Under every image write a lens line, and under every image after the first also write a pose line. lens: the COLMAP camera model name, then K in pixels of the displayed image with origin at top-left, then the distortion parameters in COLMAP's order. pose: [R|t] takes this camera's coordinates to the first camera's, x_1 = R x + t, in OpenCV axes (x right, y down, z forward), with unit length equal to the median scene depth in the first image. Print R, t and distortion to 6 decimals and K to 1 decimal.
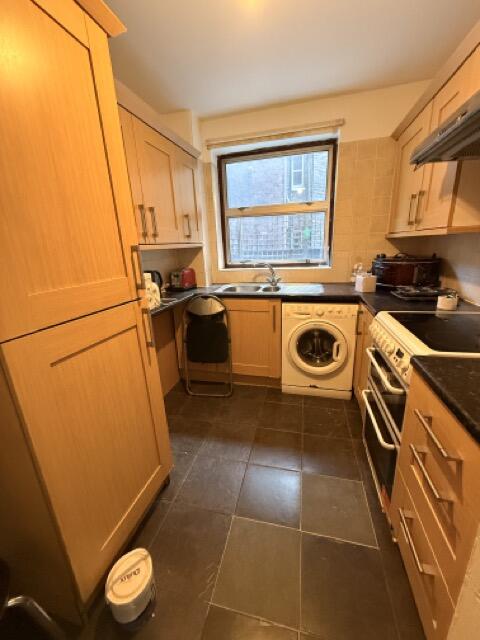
lens RADIAL K [[255.0, 0, 240.5], [0, 255.0, 316.5], [0, 0, 1]] dist [-0.002521, -0.000291]
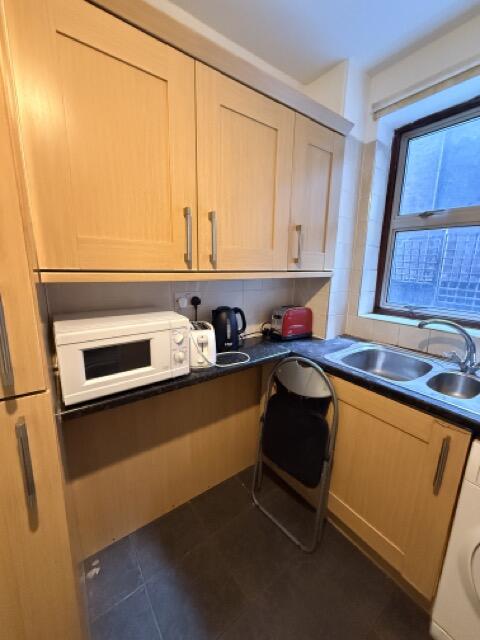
lens RADIAL K [[255.0, 0, 240.5], [0, 255.0, 316.5], [0, 0, 1]] dist [-0.002521, -0.000291]
pose [[0.774761, 0.182071, -0.605471, 0.075802], [-0.220586, 0.975305, 0.011022, -0.141252], [0.592526, 0.125019, 0.795791, 0.396879]]
